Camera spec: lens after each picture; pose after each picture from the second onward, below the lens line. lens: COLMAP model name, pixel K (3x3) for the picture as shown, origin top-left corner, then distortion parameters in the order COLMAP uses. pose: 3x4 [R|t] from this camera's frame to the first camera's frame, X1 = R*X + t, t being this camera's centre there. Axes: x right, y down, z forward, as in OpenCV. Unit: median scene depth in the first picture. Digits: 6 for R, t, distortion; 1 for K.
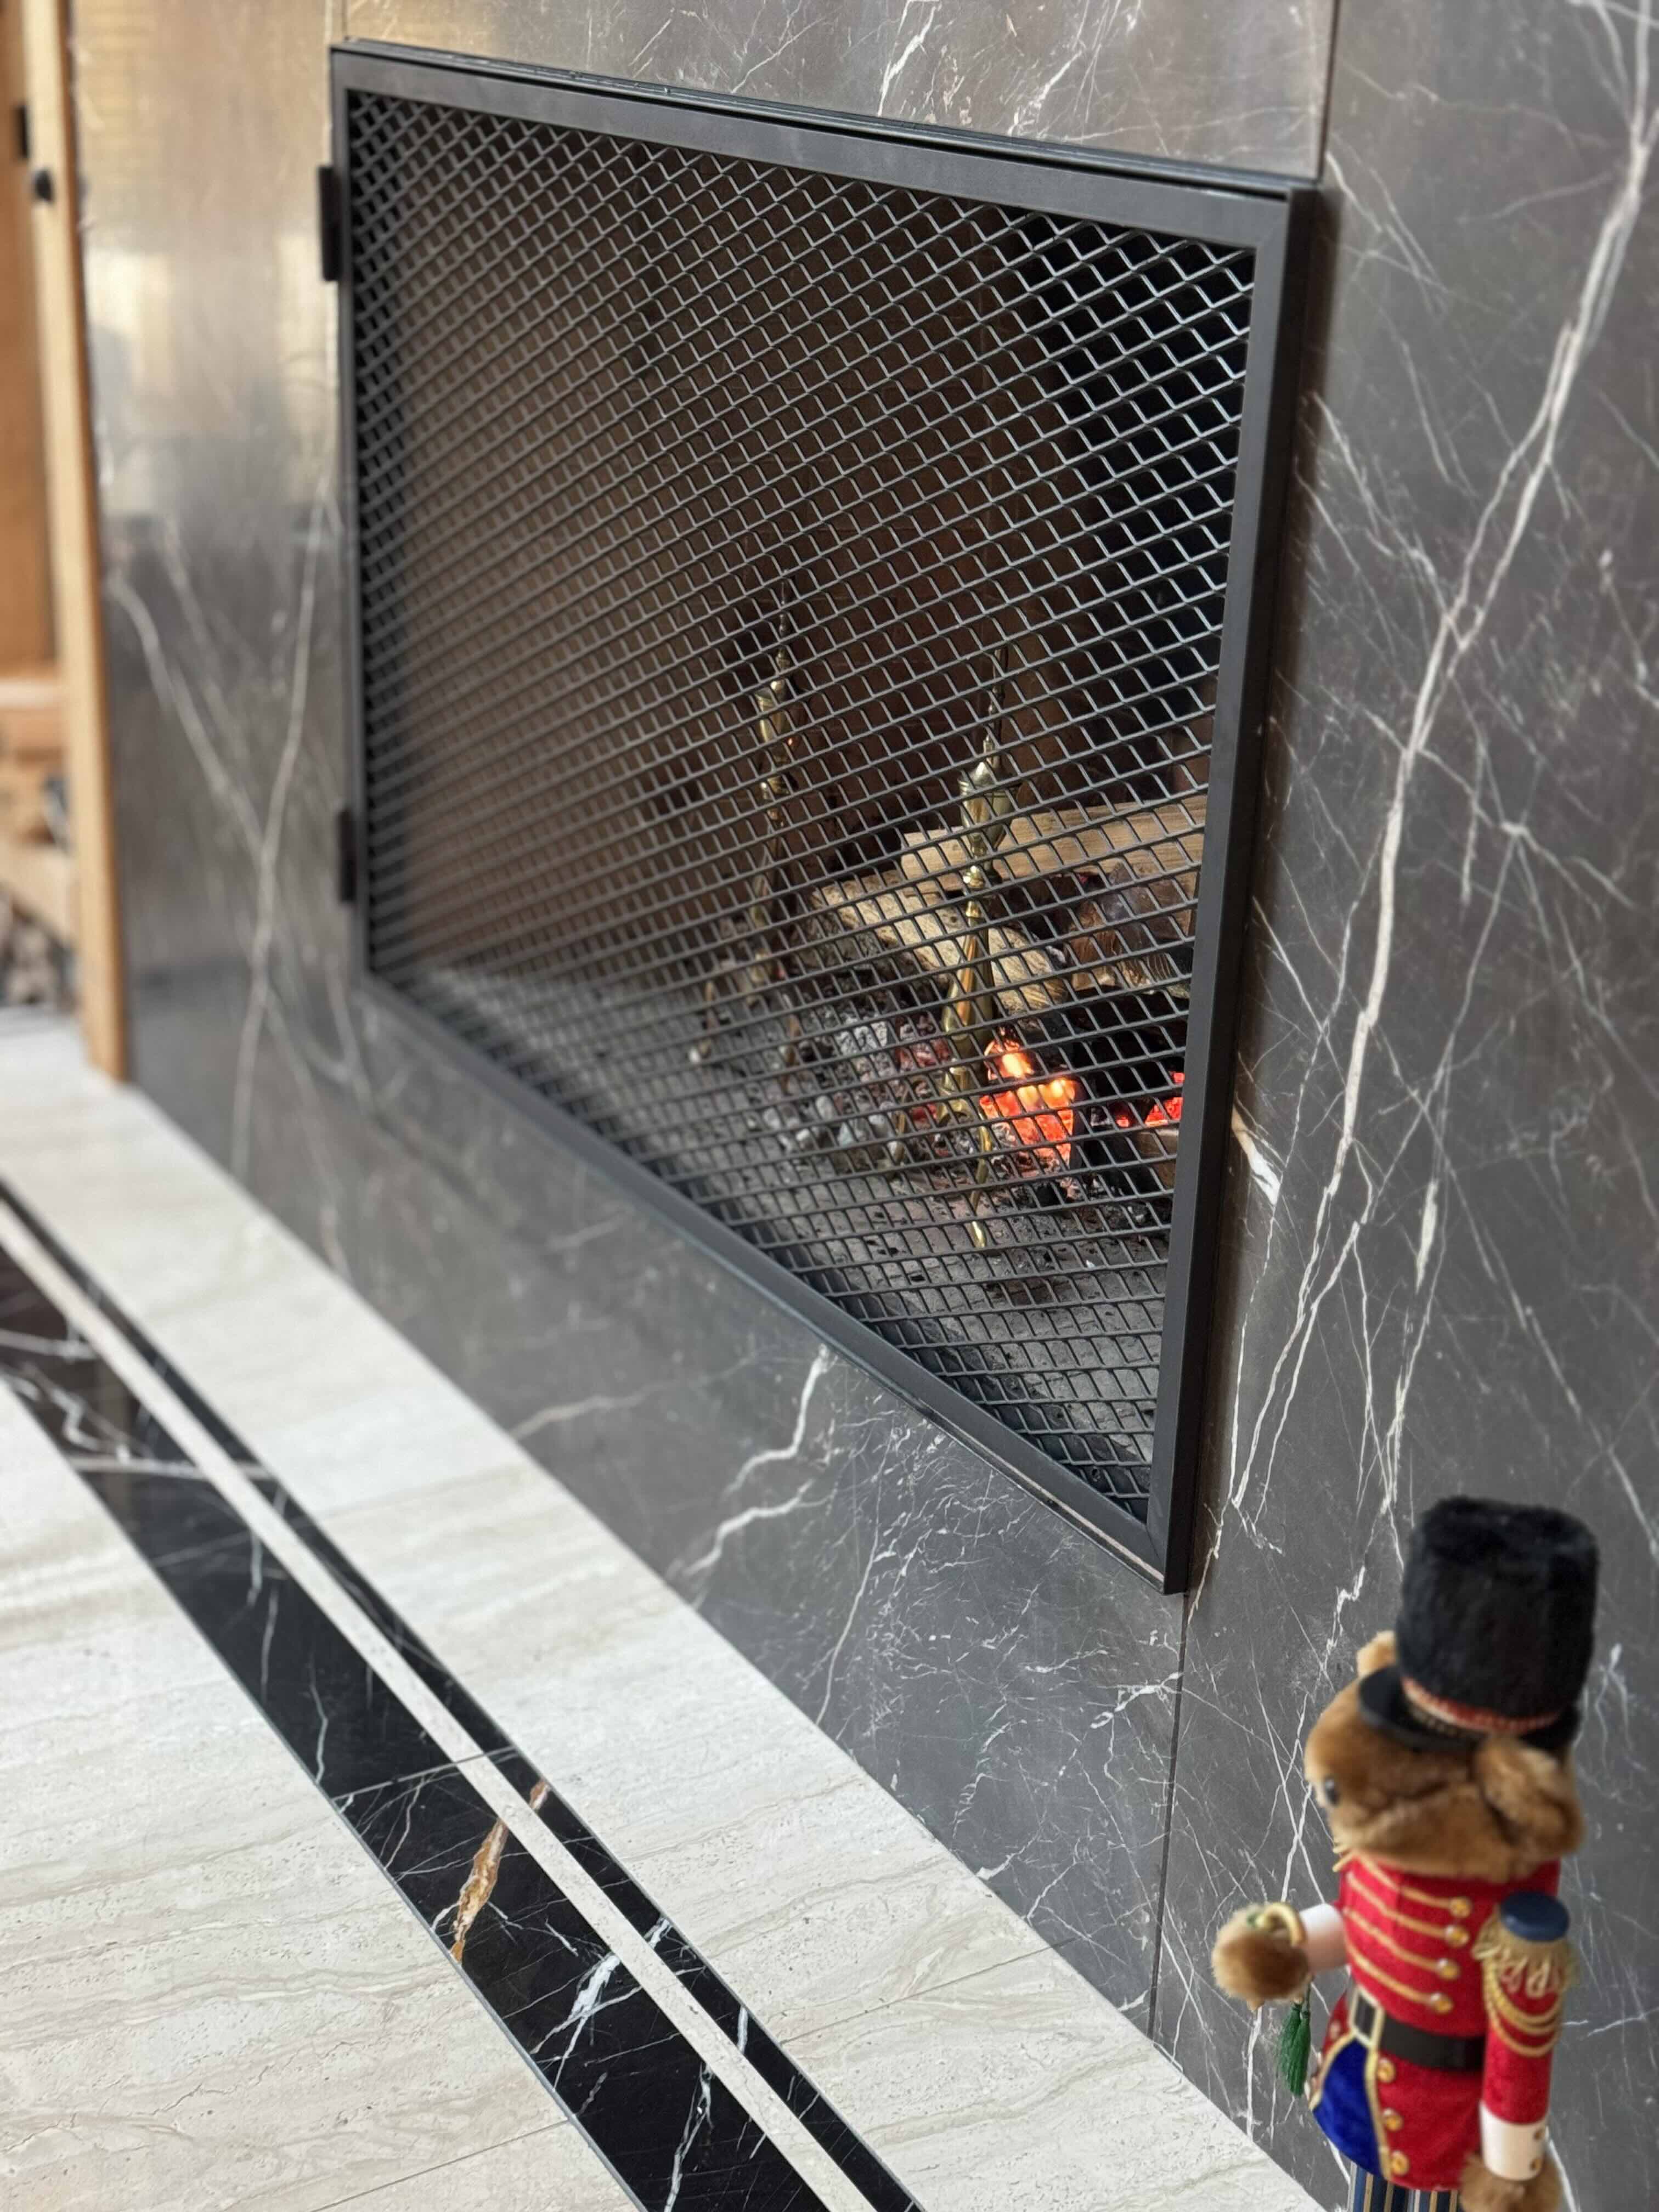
lens RADIAL K [[3070.5, 0, 828.5], [0, 3070.5, 1120.4], [0, 0, 1]] dist [0.130319, 0.000000]
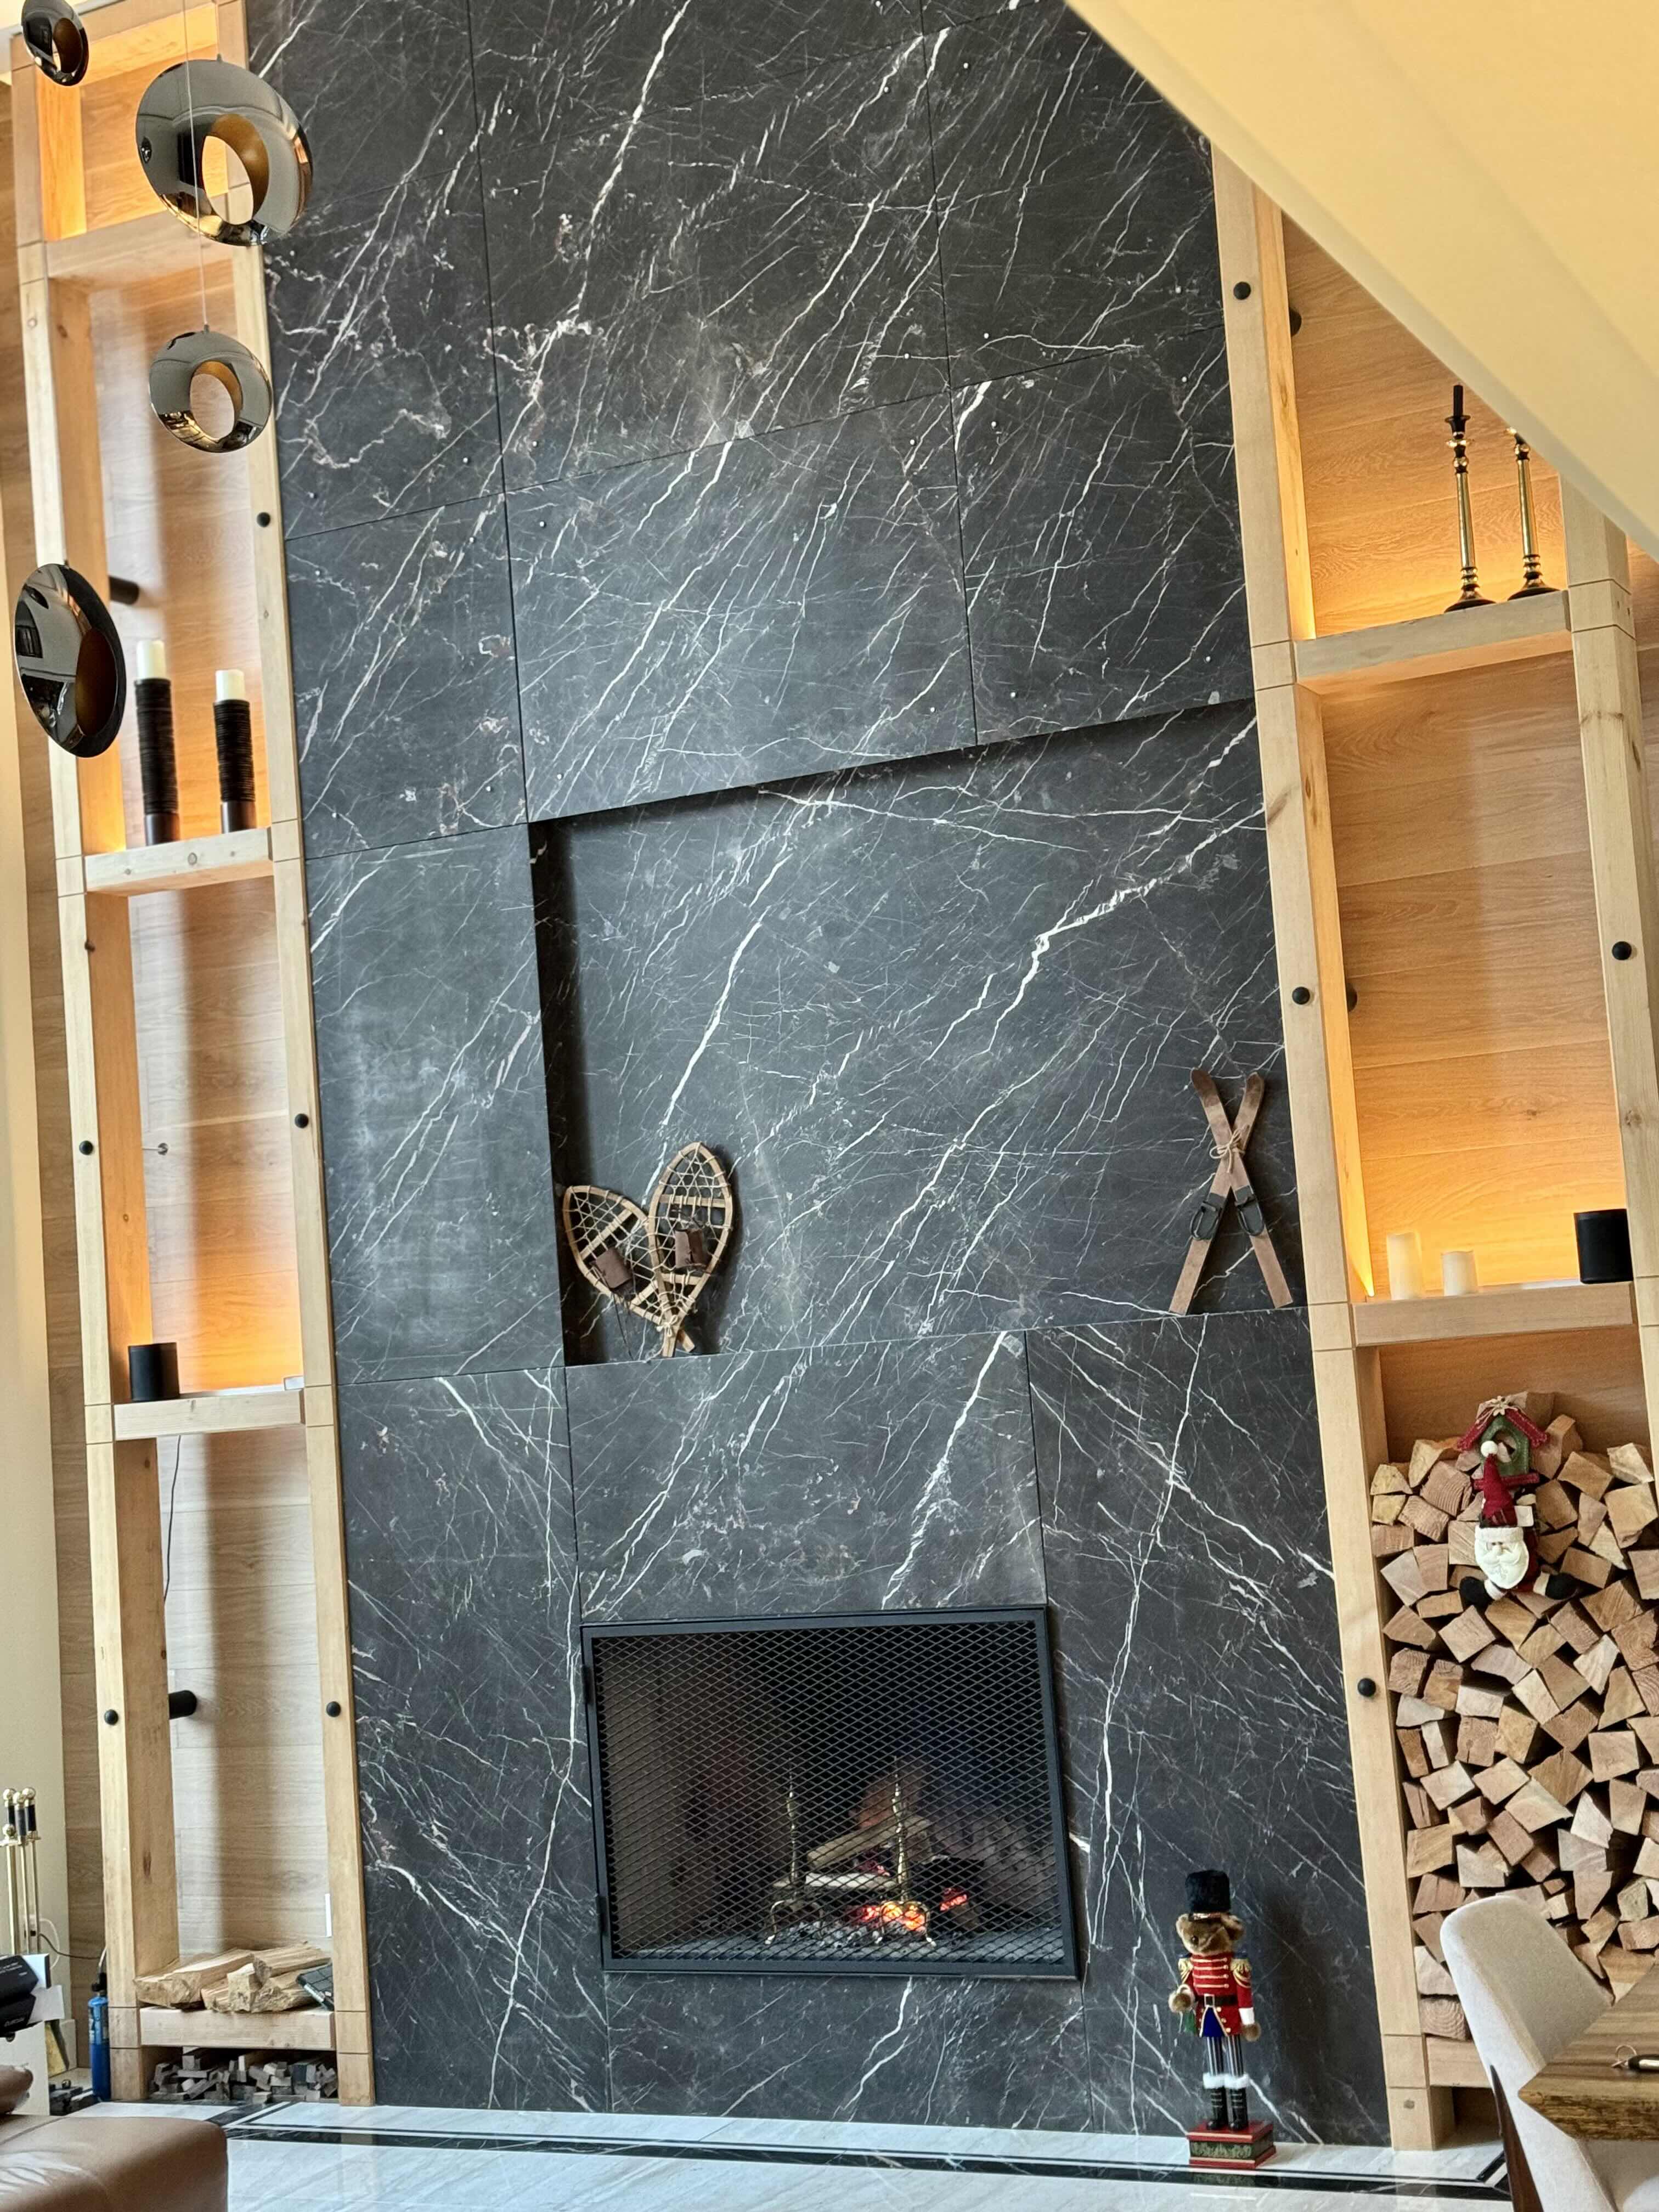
lens RADIAL K [[3070.5, 0, 818.2], [0, 3070.5, 1106.3], [0, 0, 1]] dist [0.130319, 0.000000]
pose [[0.837348, -0.048122, 0.544549, -2.344973], [0.293923, 0.879520, -0.374239, 0.591214], [-0.460932, 0.473423, 0.750608, -2.356078]]
